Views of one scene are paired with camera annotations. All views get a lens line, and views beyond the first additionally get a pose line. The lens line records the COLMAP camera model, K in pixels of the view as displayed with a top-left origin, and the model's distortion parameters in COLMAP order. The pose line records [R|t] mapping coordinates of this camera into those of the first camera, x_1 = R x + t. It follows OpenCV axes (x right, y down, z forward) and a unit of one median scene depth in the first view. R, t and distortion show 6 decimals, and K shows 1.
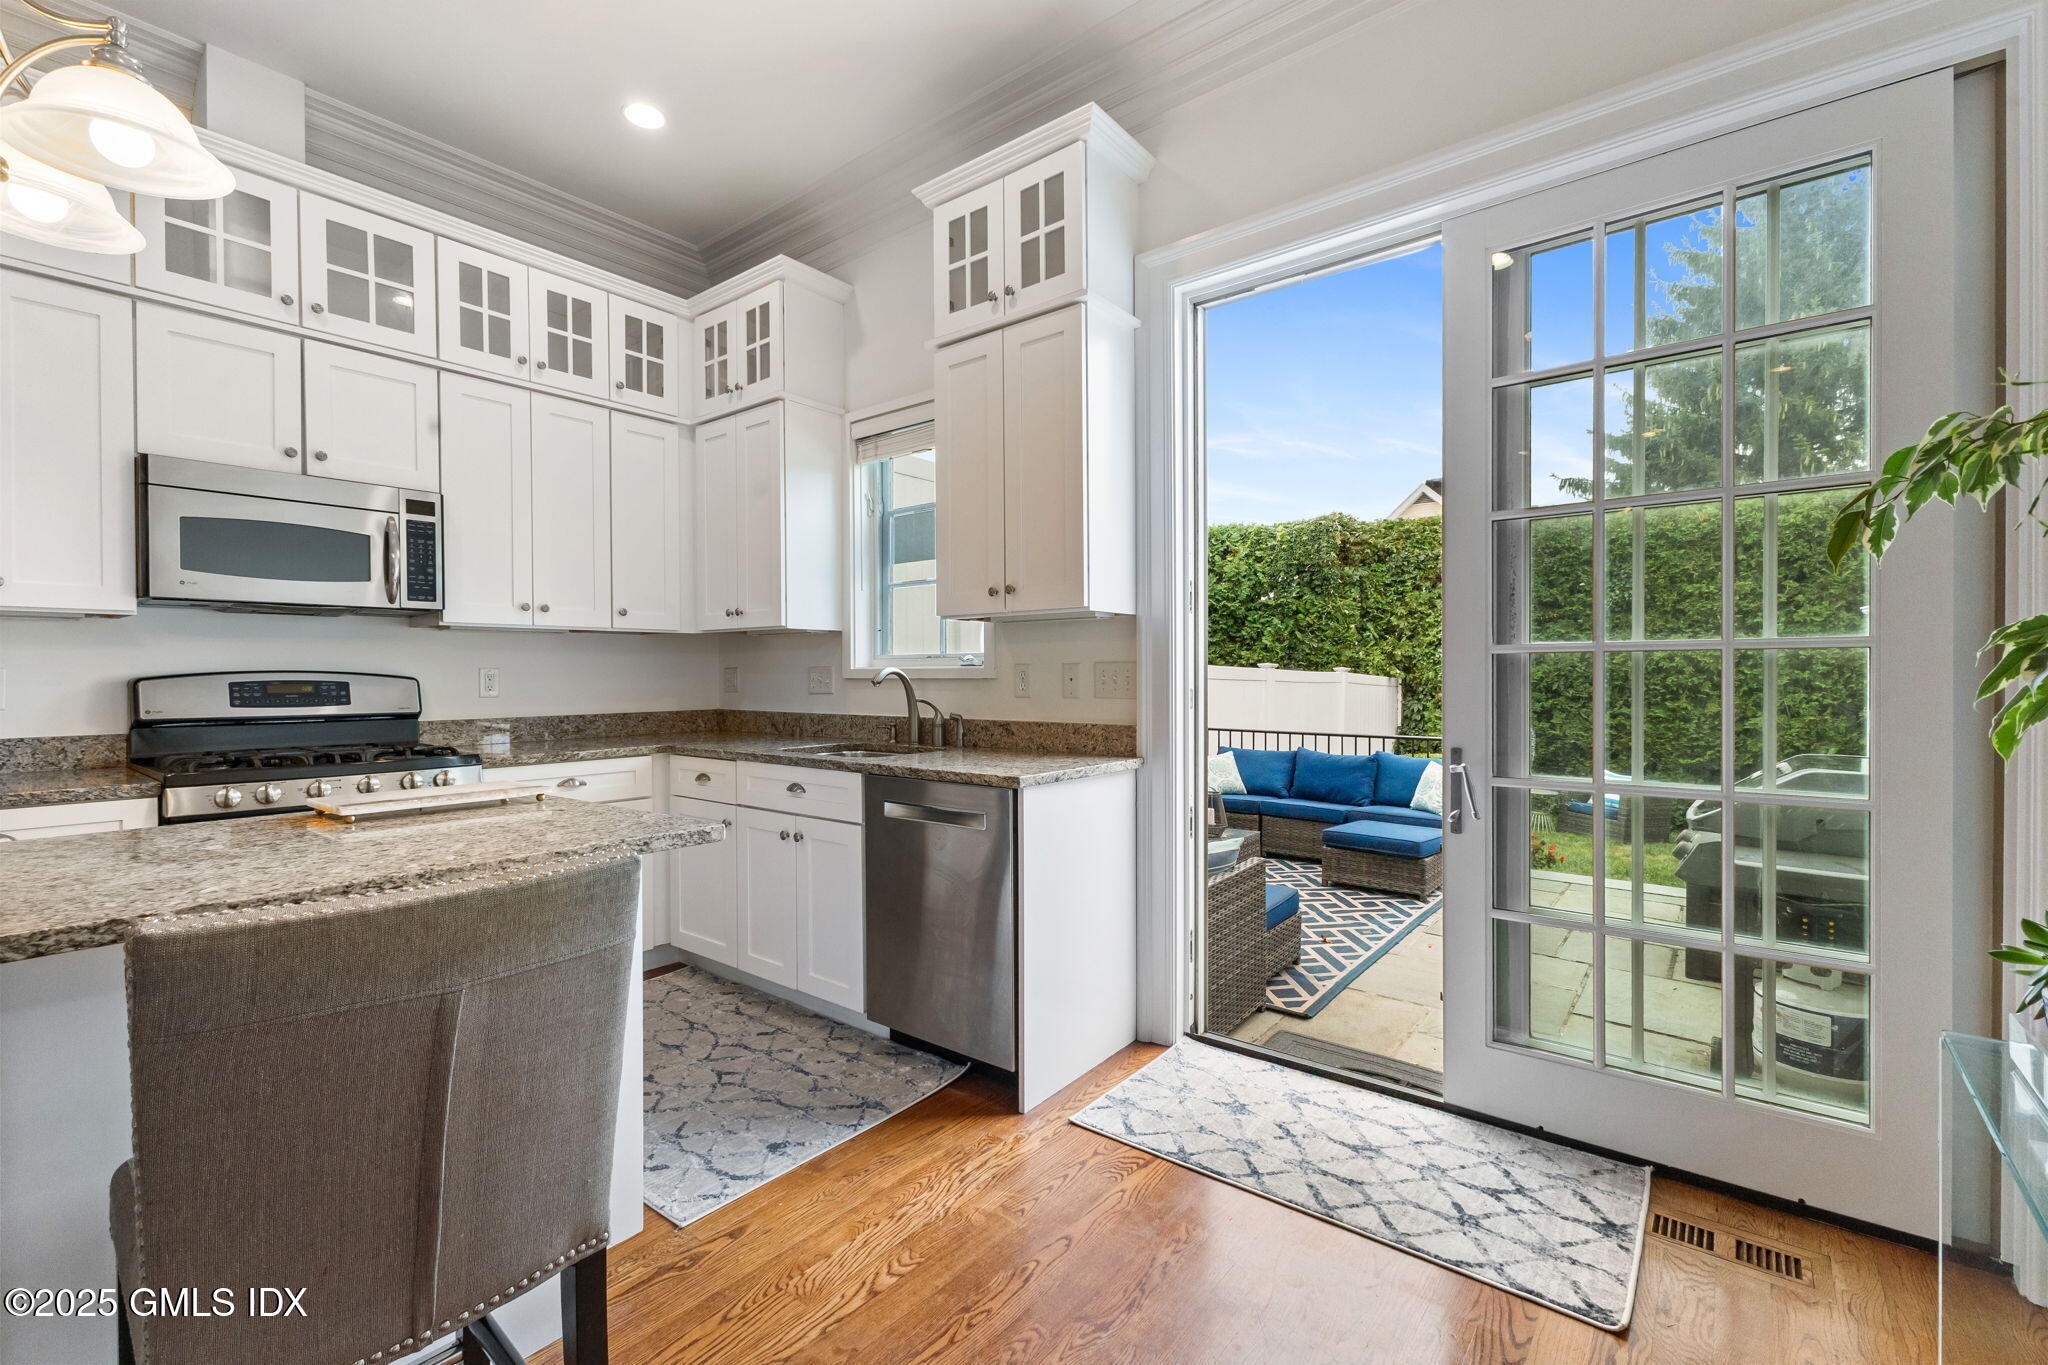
lens RADIAL K [[901.7, 0, 968.5], [0, 901.7, 680.4], [0, 0, 1]] dist [0.009756, 0.000651]
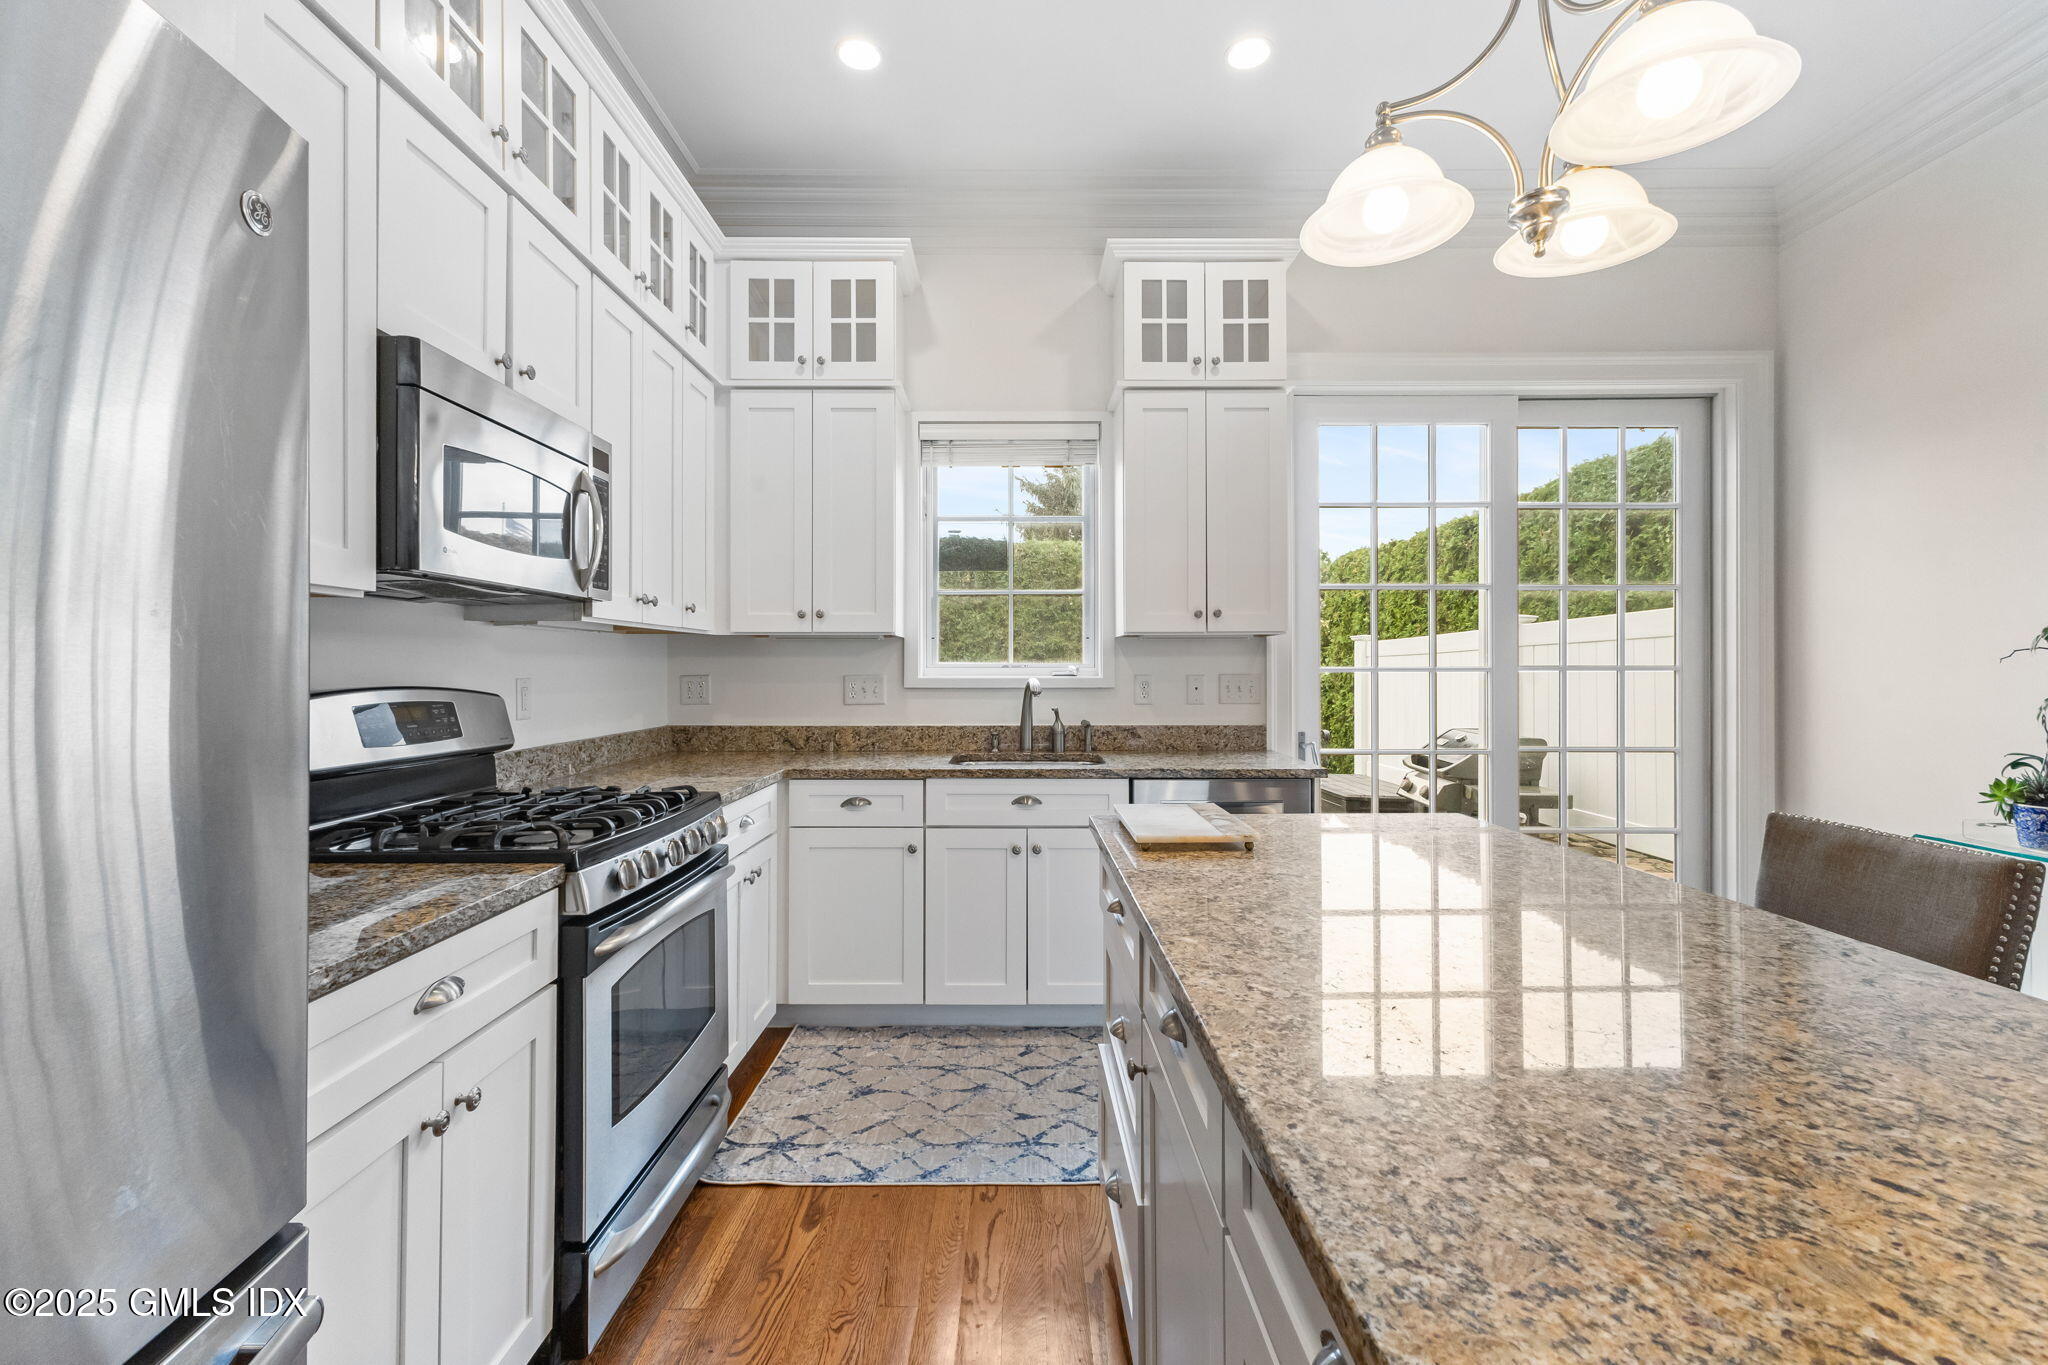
lens RADIAL K [[939.1, 0, 1021.0], [0, 939.1, 664.2], [0, 0, 1]] dist [0.010600, 0.000172]
pose [[0.760694, 0.007862, 0.649063, -0.831395], [0.002181, 0.999890, -0.014667, -0.014889], [-0.649107, 0.012572, 0.760594, 0.205862]]
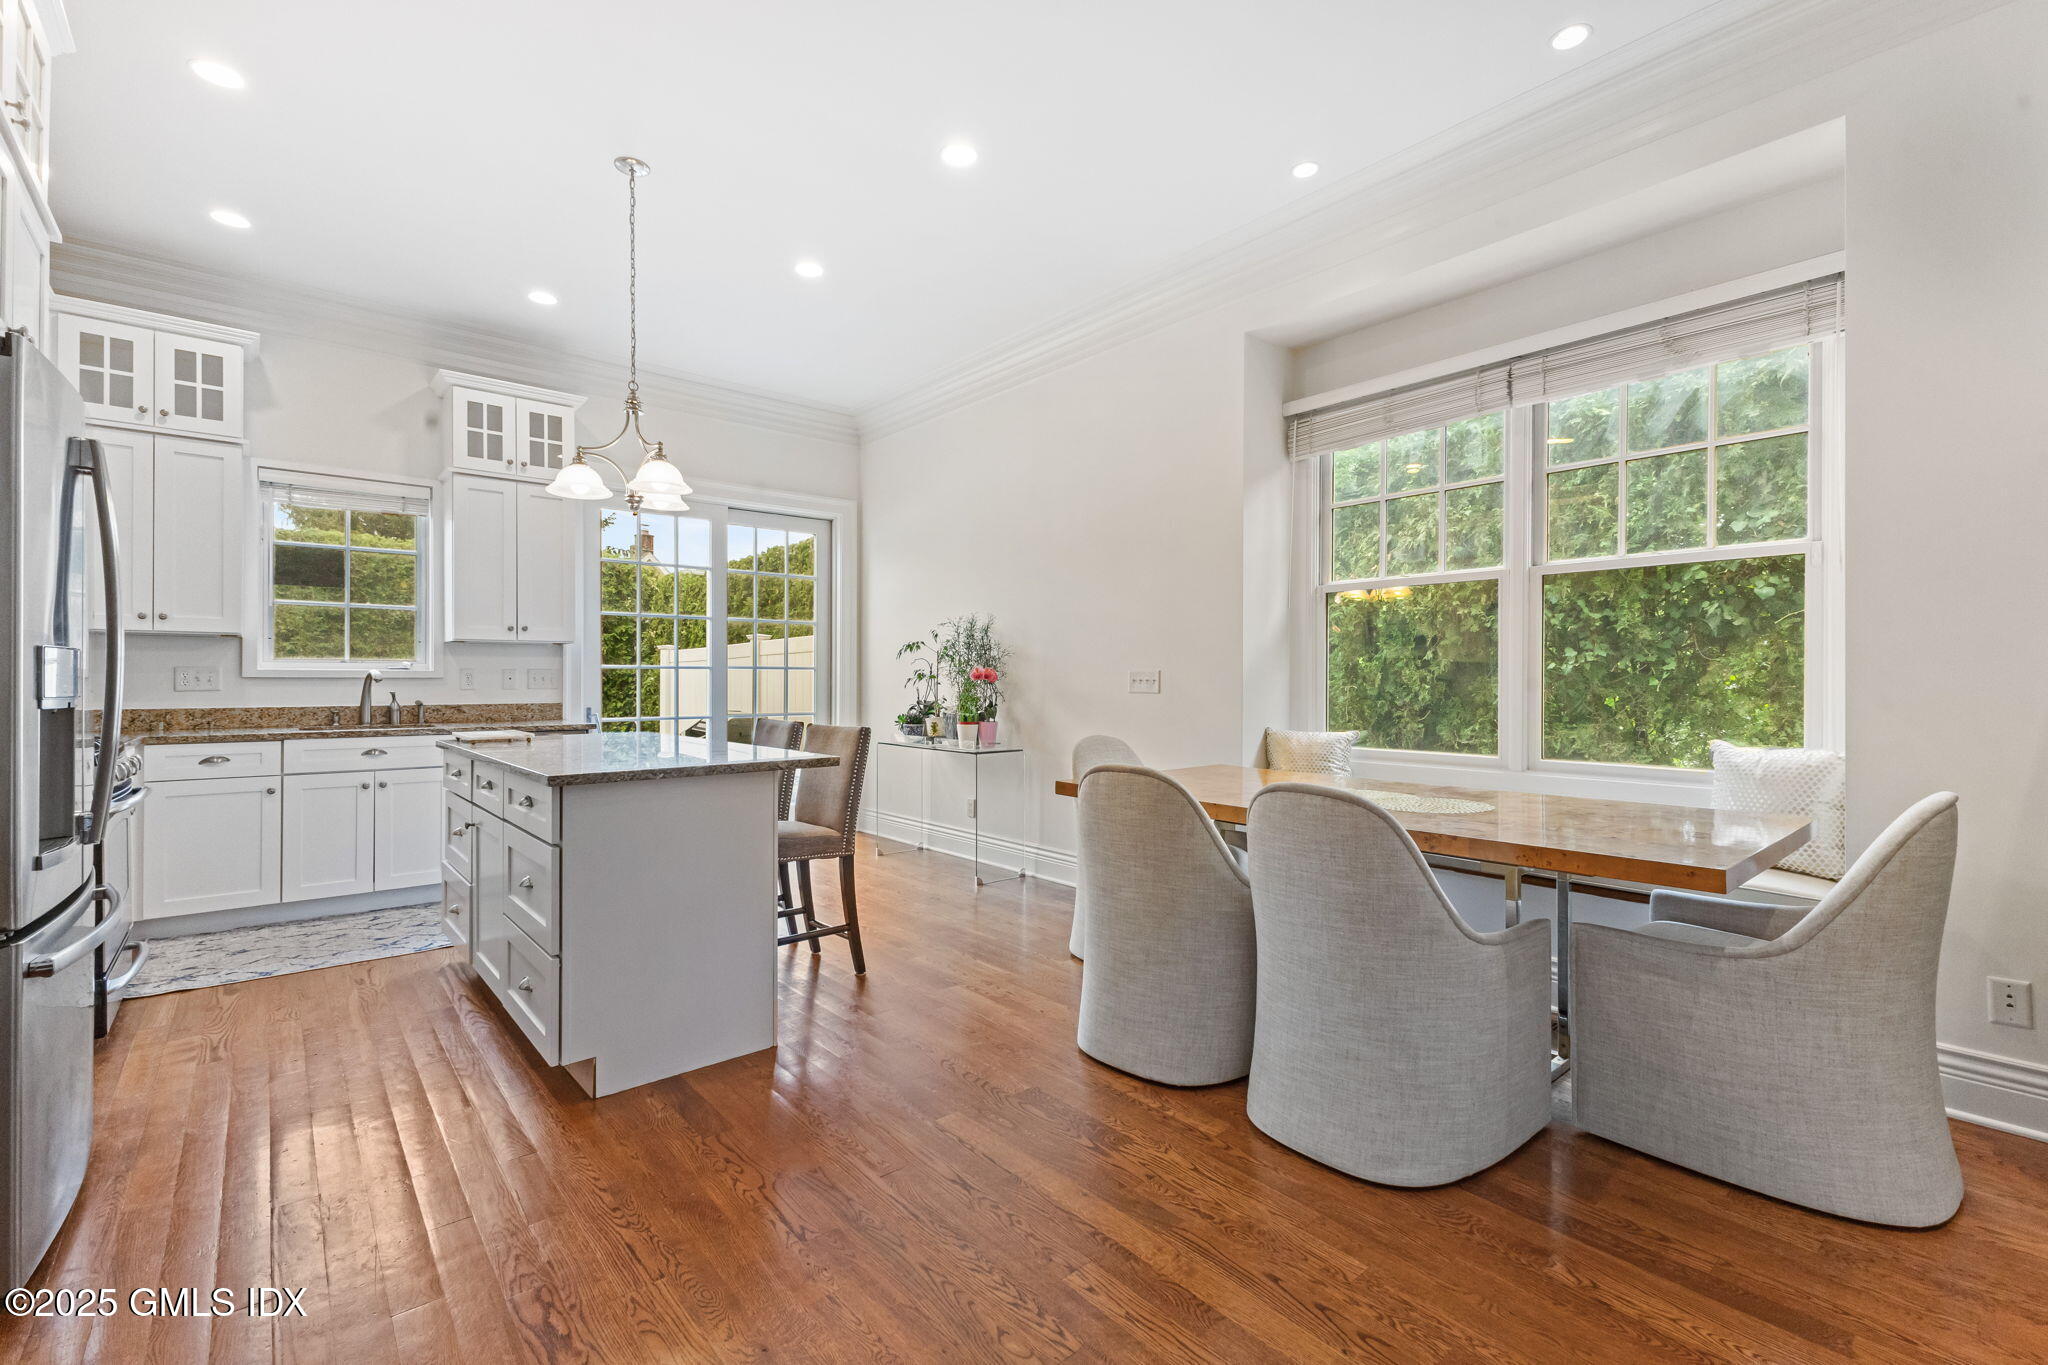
lens RADIAL K [[901.7, 0, 1028.1], [0, 901.7, 677.1], [0, 0, 1]] dist [0.009756, 0.000651]
pose [[0.169655, 0.010365, 0.985449, -1.382862], [0.007600, 0.999901, -0.011826, 0.023235], [-0.985474, 0.009496, 0.169559, -0.267026]]
